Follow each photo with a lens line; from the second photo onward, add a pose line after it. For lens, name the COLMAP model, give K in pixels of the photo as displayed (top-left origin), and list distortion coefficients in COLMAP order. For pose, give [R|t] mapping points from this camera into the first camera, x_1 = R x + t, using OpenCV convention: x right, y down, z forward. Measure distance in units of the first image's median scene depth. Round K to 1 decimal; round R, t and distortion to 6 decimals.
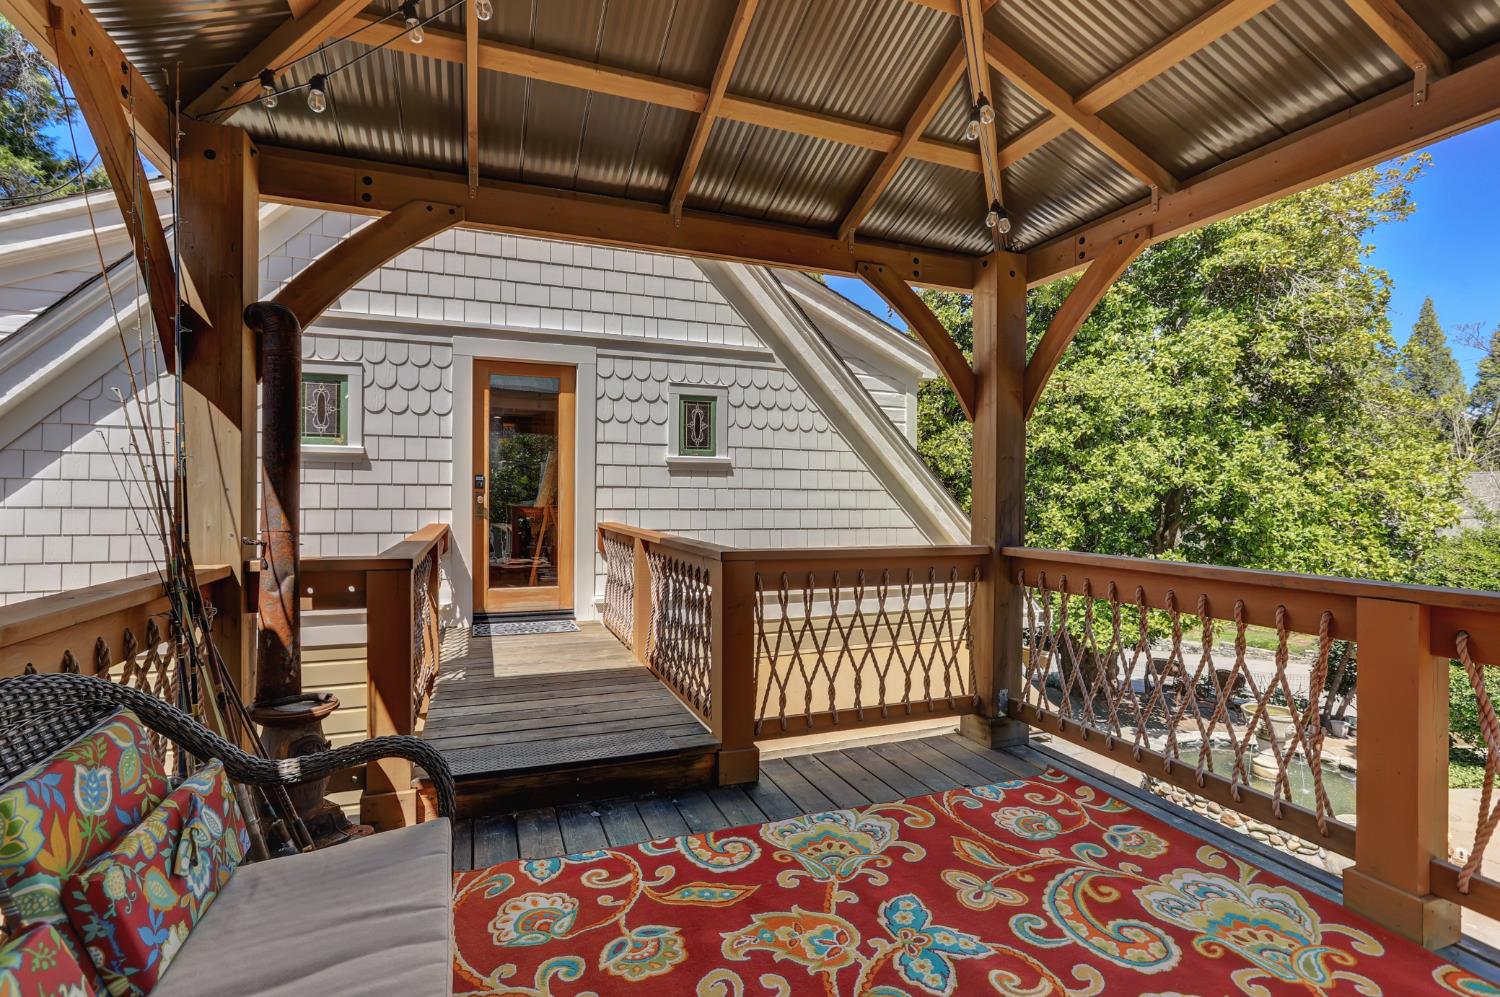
lens RADIAL K [[713.9, 0, 750.0], [0, 713.9, 498.5], [0, 0, 1]] dist [0.000124, 0.000670]
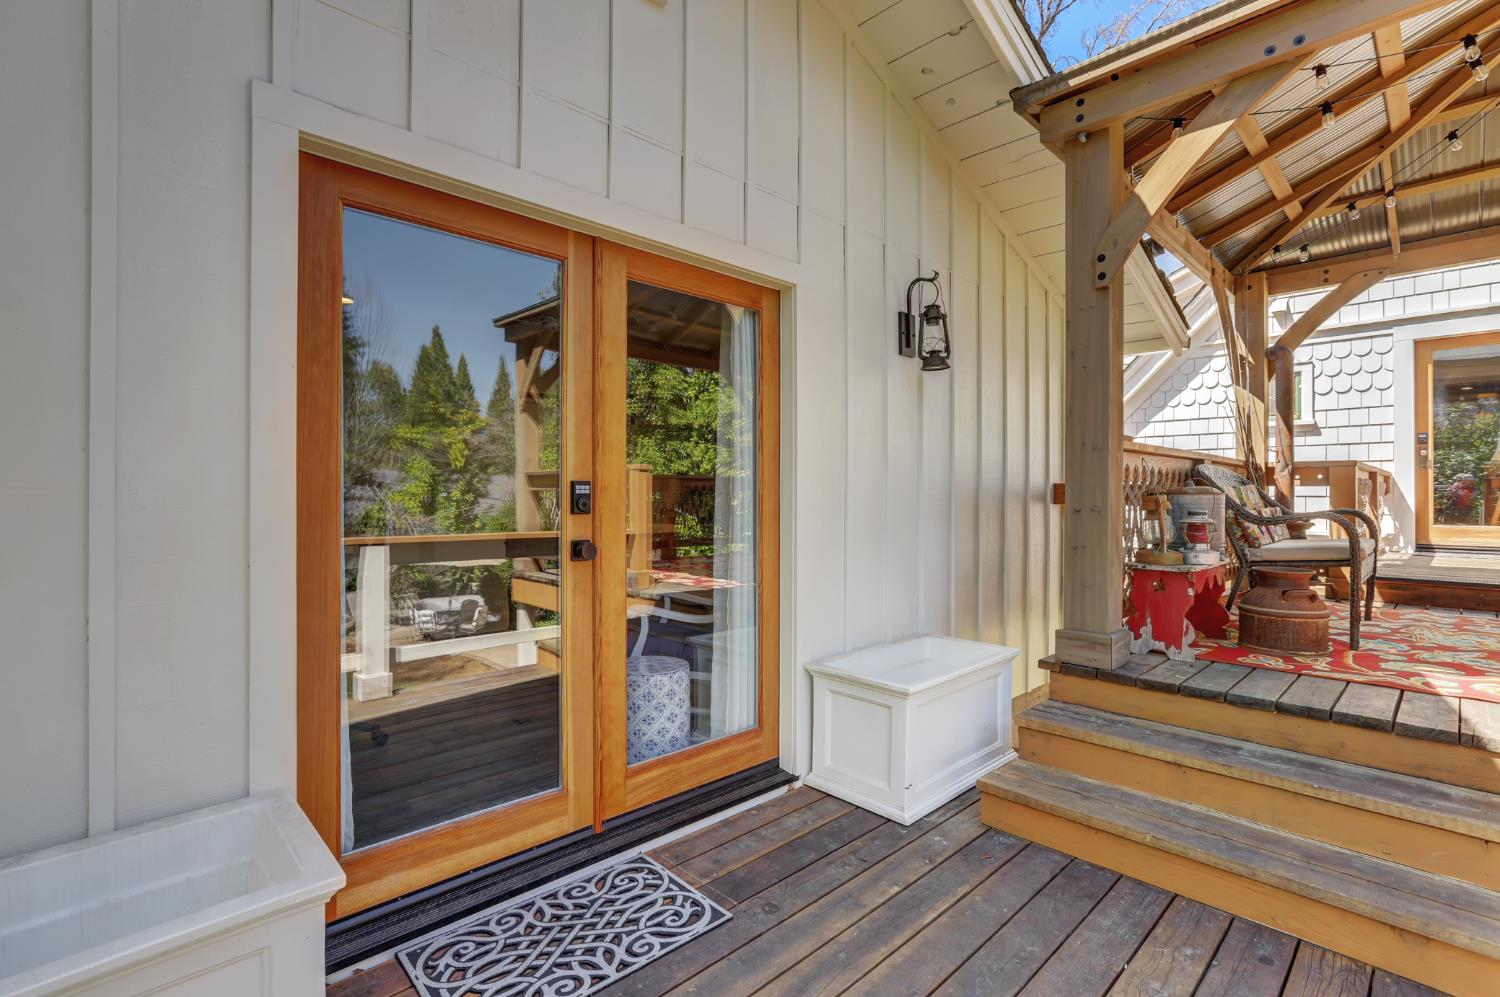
lens RADIAL K [[676.3, 0, 750.0], [0, 676.3, 498.5], [0, 0, 1]] dist [0.002795, 0.000480]
pose [[0.388629, -0.010777, -0.921331, 0.269303], [0.003936, 0.999942, -0.010037, 0.094717], [0.921386, 0.000274, 0.388649, -0.570355]]
